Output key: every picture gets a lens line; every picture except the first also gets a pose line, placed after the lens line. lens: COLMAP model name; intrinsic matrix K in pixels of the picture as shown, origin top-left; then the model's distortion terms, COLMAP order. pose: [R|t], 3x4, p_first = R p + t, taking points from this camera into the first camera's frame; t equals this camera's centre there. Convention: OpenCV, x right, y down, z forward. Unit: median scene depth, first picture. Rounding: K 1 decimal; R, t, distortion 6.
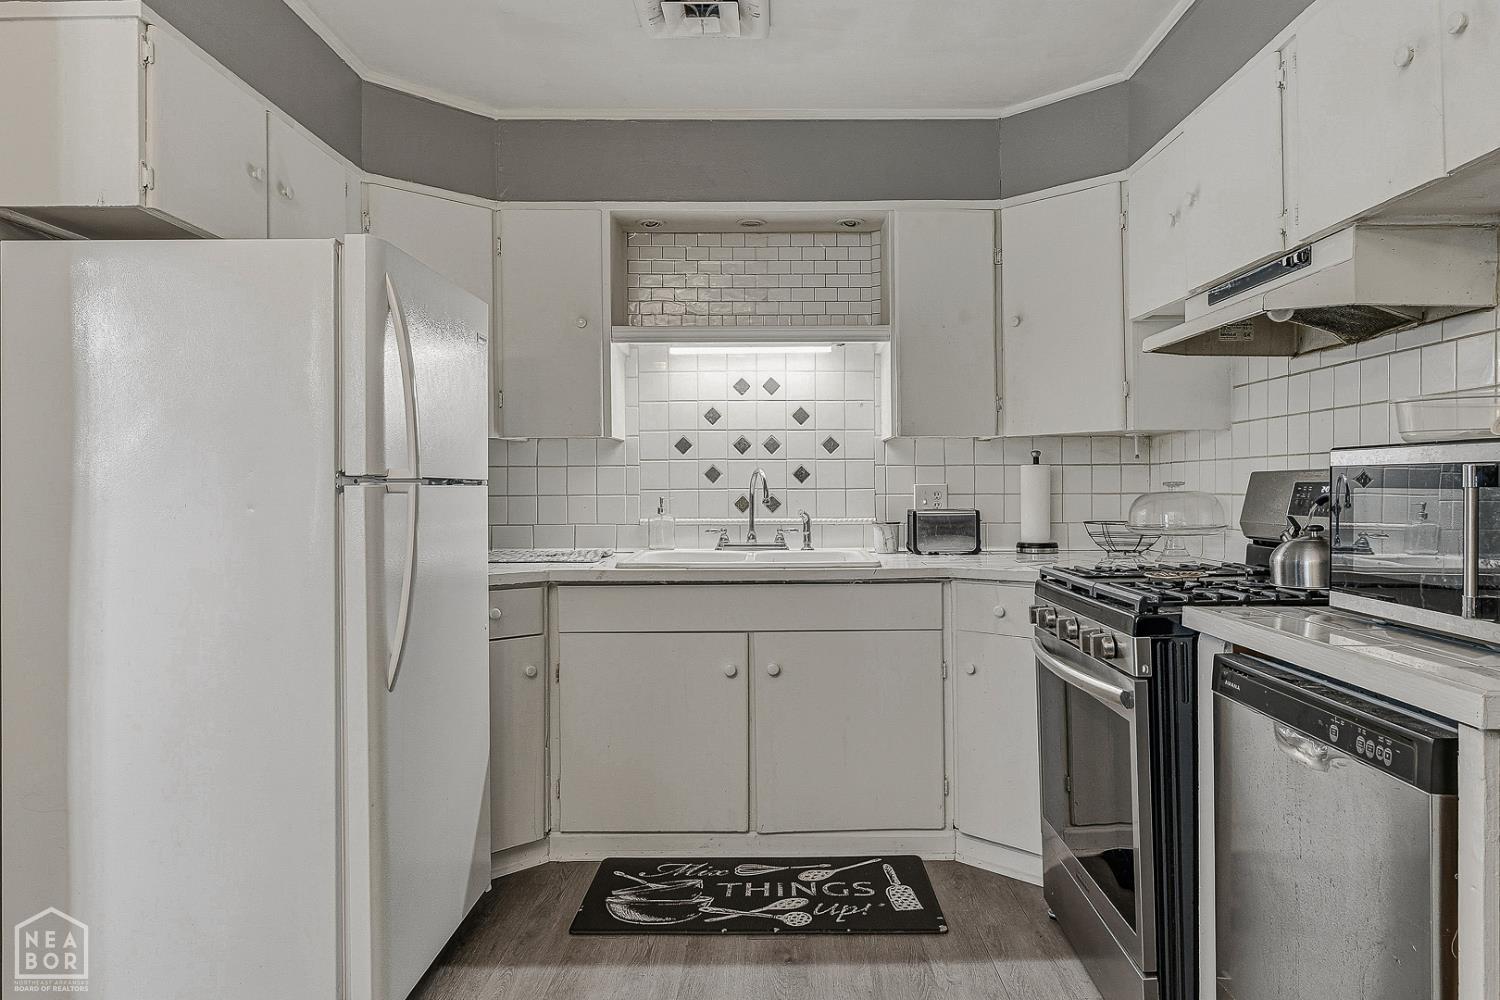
lens RADIAL K [[972.7, 0, 755.9], [0, 972.7, 491.6], [0, 0, 1]] dist [0.002658, 0.003392]
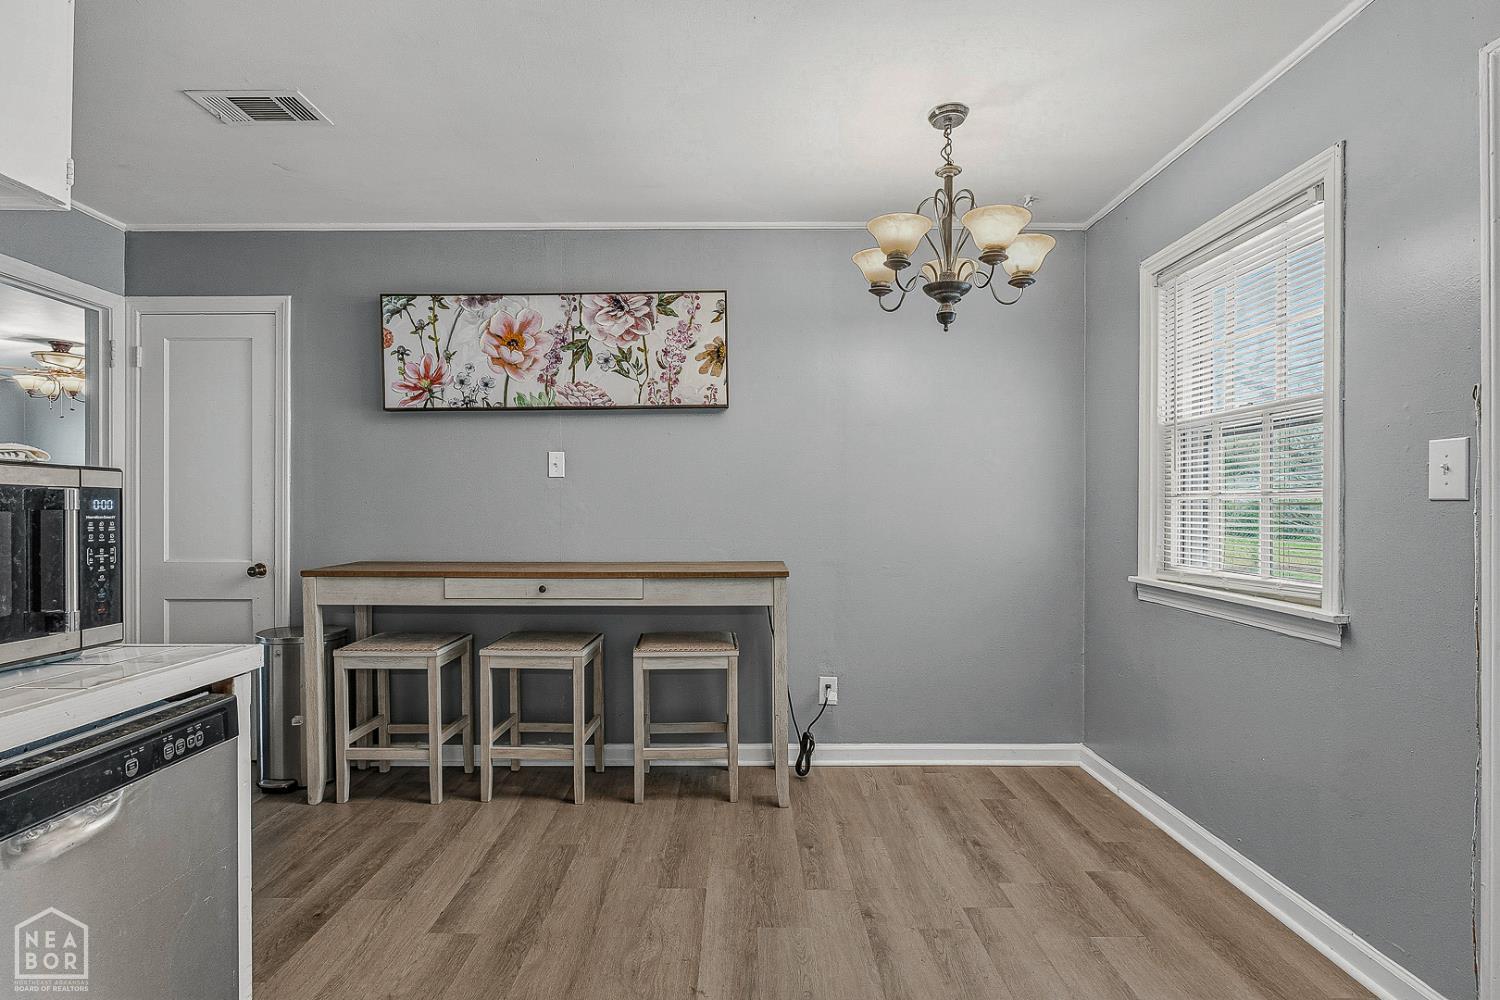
lens RADIAL K [[751.7, 0, 747.9], [0, 751.7, 500.2], [0, 0, 1]] dist [-0.000544, -0.000123]
pose [[-0.999925, 0.002595, -0.011932, -0.001518], [0.002559, 0.999992, 0.003001, -0.006780], [0.011939, 0.002970, -0.999924, 0.783057]]
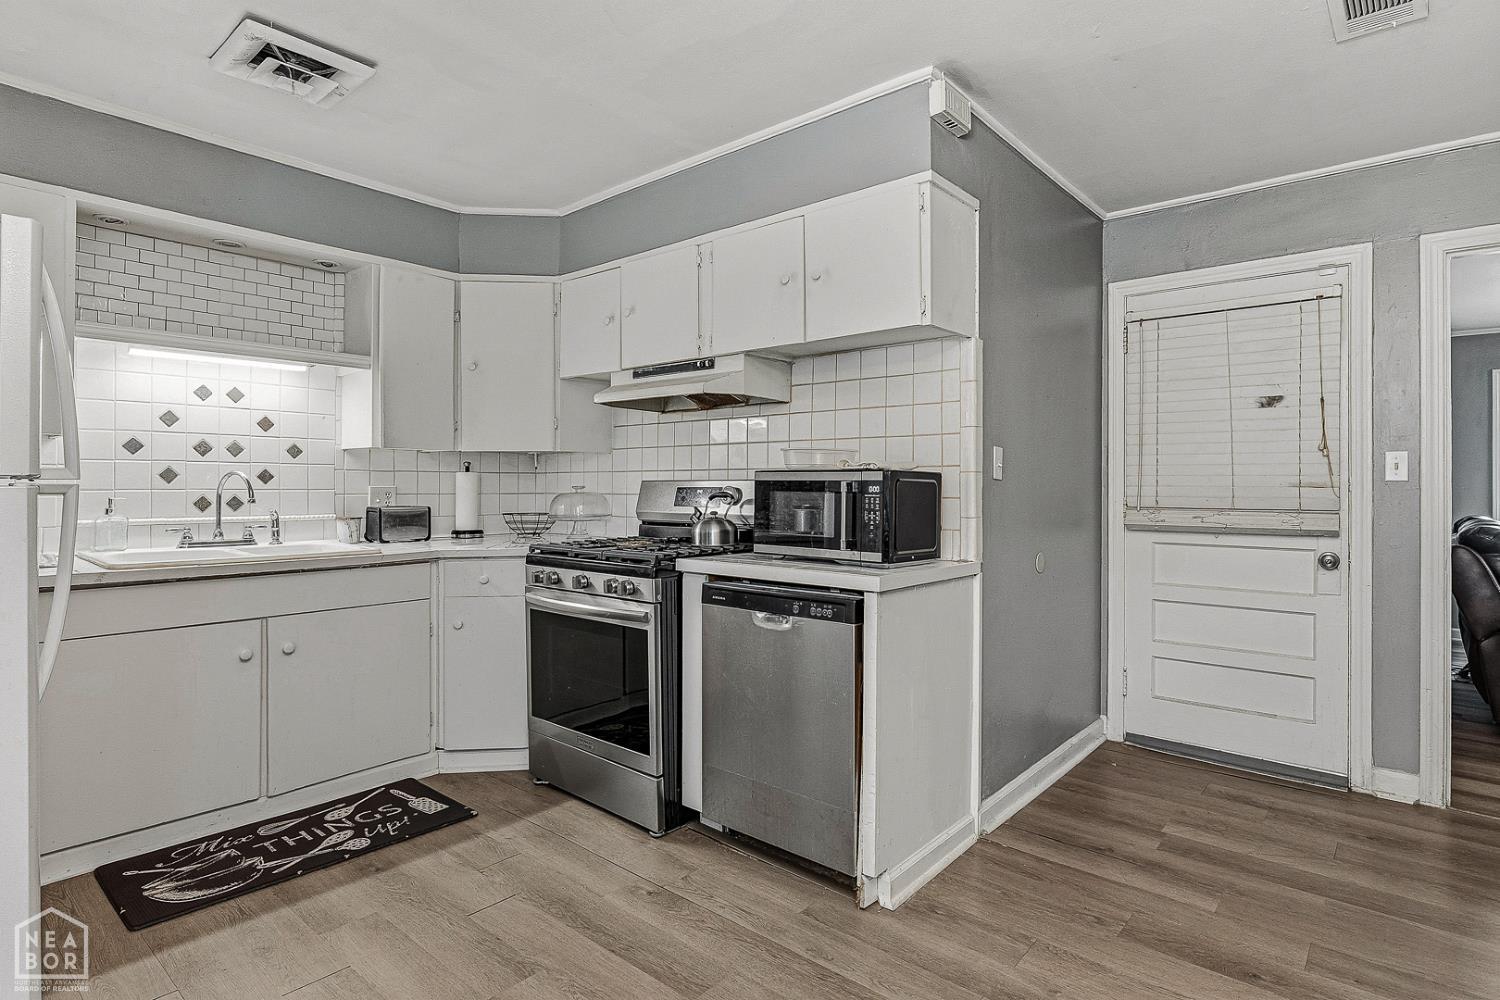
lens RADIAL K [[788.9, 0, 749.2], [0, 788.9, 493.8], [0, 0, 1]] dist [-0.004901, -0.000778]
pose [[0.653842, -0.000944, 0.756630, -0.334329], [-0.001381, 0.999996, 0.002440, -0.001213], [-0.756630, -0.002641, 0.653838, -0.010638]]
